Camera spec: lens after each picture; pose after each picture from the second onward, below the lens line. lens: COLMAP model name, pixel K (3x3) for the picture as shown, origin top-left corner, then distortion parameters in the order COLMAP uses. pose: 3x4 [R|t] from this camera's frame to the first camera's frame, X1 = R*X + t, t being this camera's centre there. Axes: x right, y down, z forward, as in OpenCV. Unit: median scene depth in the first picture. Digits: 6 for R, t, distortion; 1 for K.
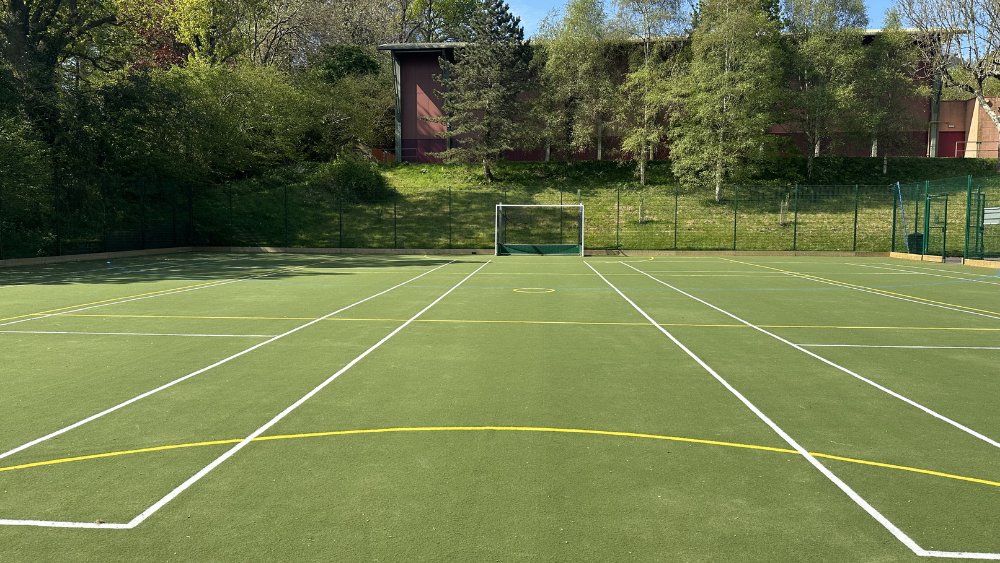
lens RADIAL K [[740.7, 0, 517.2], [0, 740.7, 280.5], [0, 0, 1]] dist [0.114384, -0.171992]
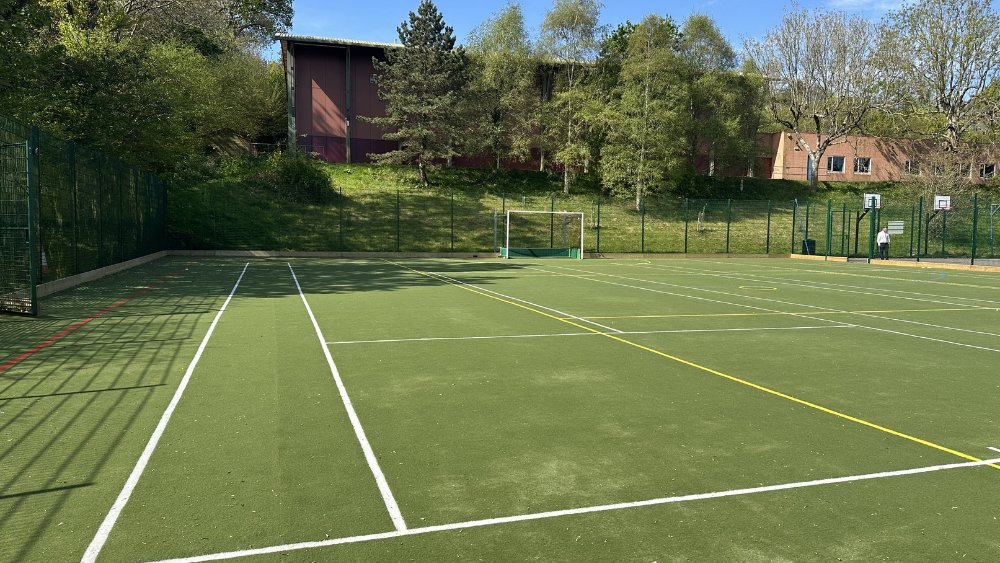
lens RADIAL K [[740.7, 0, 517.2], [0, 740.7, 280.5], [0, 0, 1]] dist [0.114384, -0.171992]
pose [[0.914967, -0.018022, 0.403127, -0.353132], [0.017753, 0.999833, 0.004403, -0.005409], [-0.403139, 0.003128, 0.915134, 0.019498]]
